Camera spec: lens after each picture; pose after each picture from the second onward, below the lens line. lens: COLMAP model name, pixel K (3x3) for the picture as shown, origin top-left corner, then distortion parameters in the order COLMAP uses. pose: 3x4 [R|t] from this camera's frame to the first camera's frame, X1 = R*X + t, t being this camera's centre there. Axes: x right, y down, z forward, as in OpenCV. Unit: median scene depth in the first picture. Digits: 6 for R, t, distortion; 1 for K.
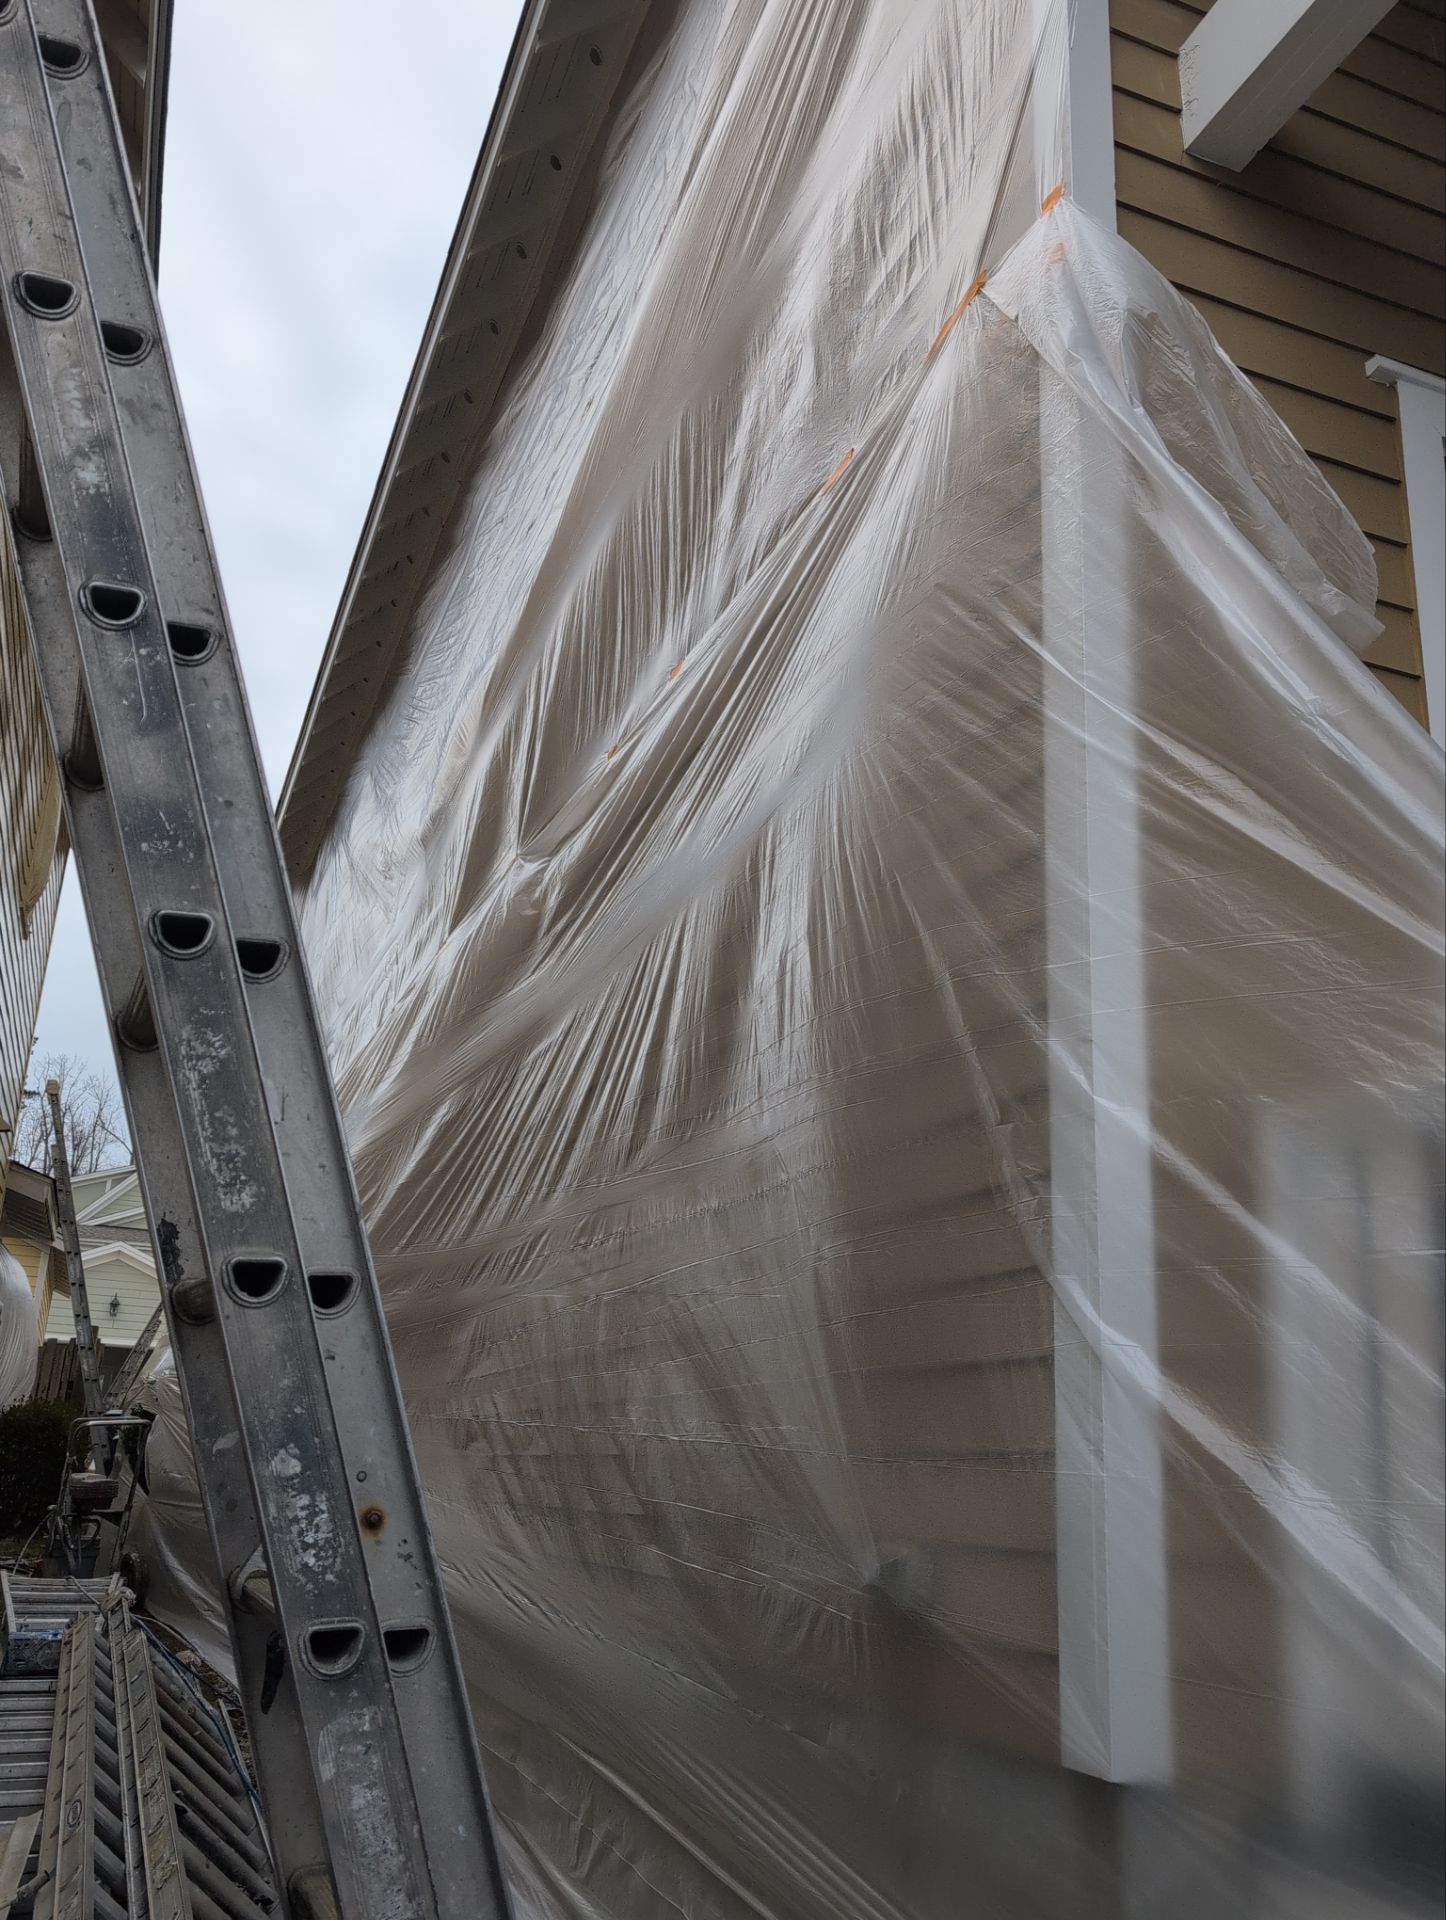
lens RADIAL K [[1607.5, 0, 725.1], [0, 1607.5, 948.9], [0, 0, 1]] dist [0.043572, -0.013776]
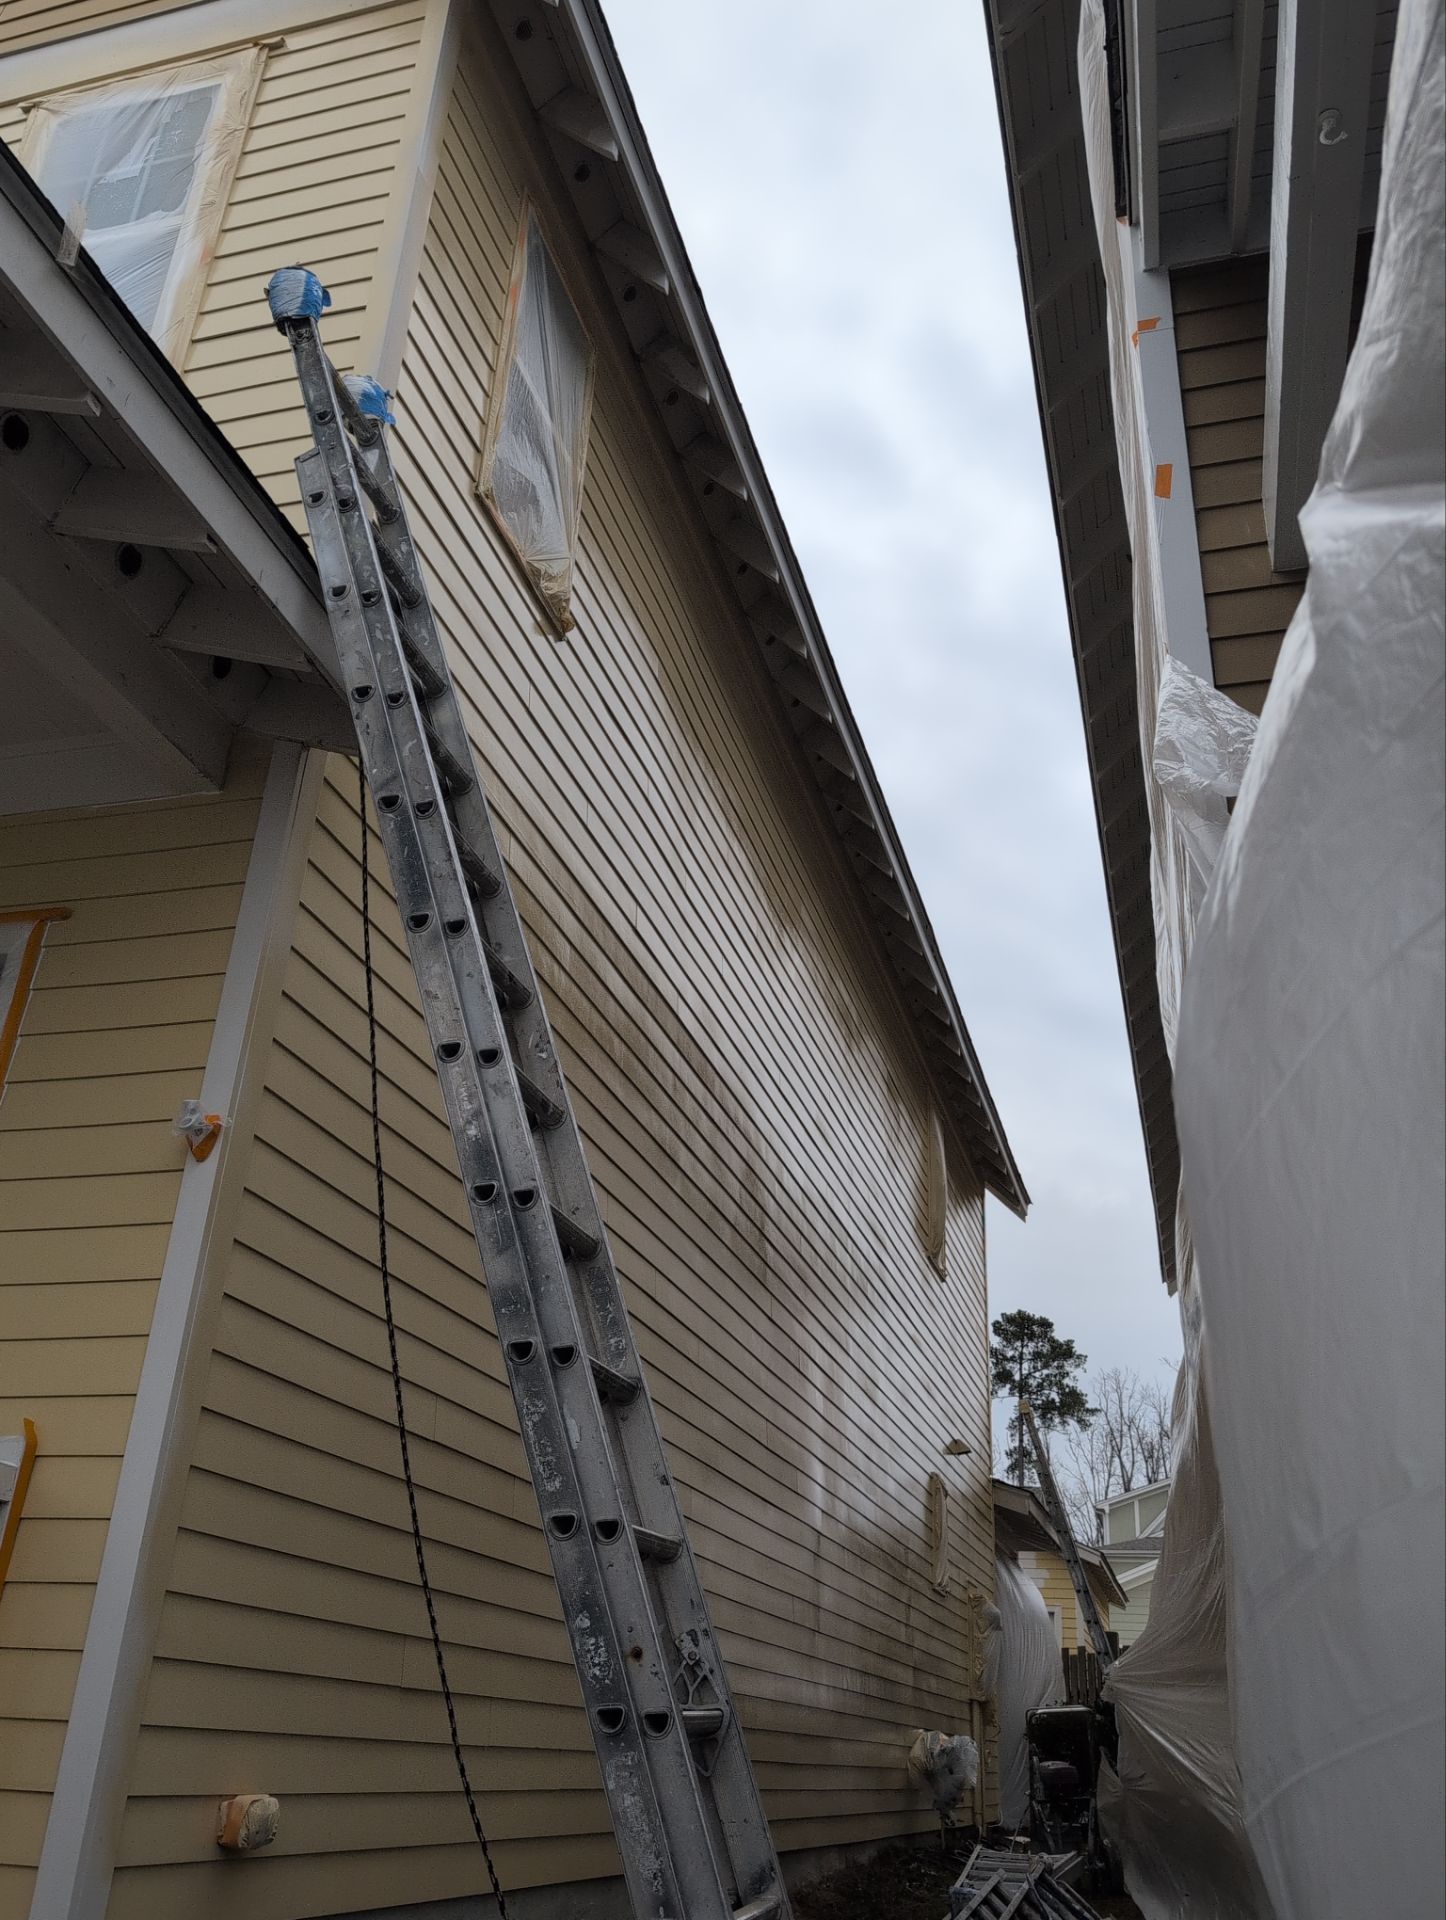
lens RADIAL K [[1607.5, 0, 721.8], [0, 1607.5, 945.4], [0, 0, 1]] dist [0.043572, -0.013776]
pose [[0.795561, -0.282769, -0.535840, 1.081709], [0.183340, 0.955301, -0.231919, 0.019193], [0.577467, 0.086264, 0.811843, -0.537007]]
